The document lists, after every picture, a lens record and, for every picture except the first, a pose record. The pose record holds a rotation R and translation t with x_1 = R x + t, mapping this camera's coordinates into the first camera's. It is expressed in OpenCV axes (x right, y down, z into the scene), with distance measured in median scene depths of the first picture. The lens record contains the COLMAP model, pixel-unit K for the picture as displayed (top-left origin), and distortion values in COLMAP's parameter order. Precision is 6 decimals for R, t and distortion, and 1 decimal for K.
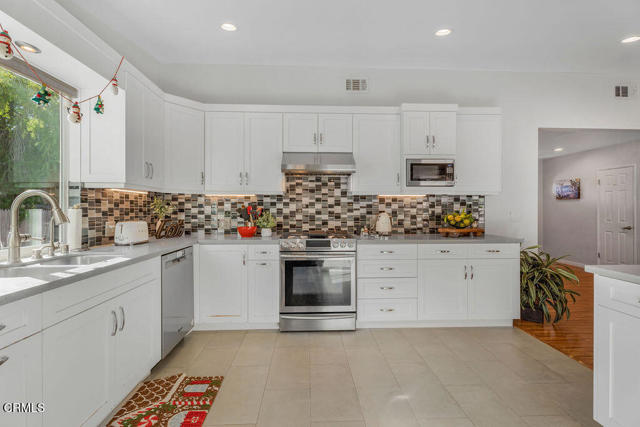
lens RADIAL K [[295.2, 0, 314.4], [0, 295.2, 208.9], [0, 0, 1]] dist [0.004719, 0.000491]
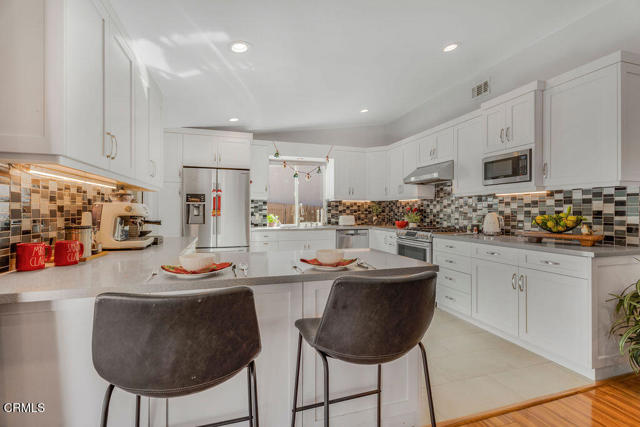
lens RADIAL K [[295.2, 0, 317.2], [0, 295.2, 211.8], [0, 0, 1]] dist [0.004719, 0.000491]
pose [[0.251045, 0.003614, -0.967969, 1.037712], [0.002657, 0.999987, 0.004423, 0.004792], [0.967972, -0.003682, 0.251032, 0.186951]]
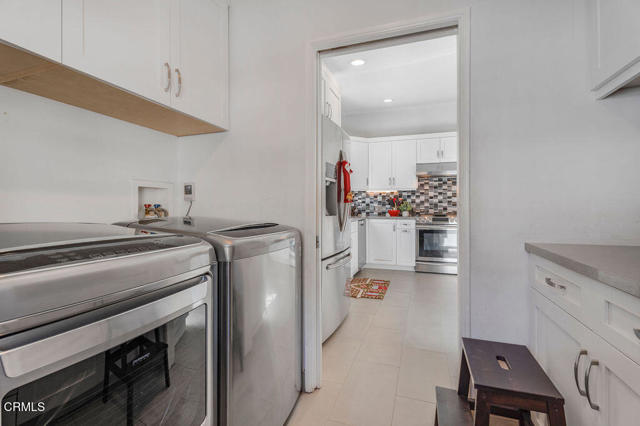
lens RADIAL K [[295.2, 0, 318.2], [0, 295.2, 206.5], [0, 0, 1]] dist [0.004719, 0.000491]
pose [[0.928444, -0.001495, -0.371470, -0.004867], [0.002496, 0.999994, 0.002213, 0.032609], [0.371465, -0.002981, 0.928442, -0.638118]]
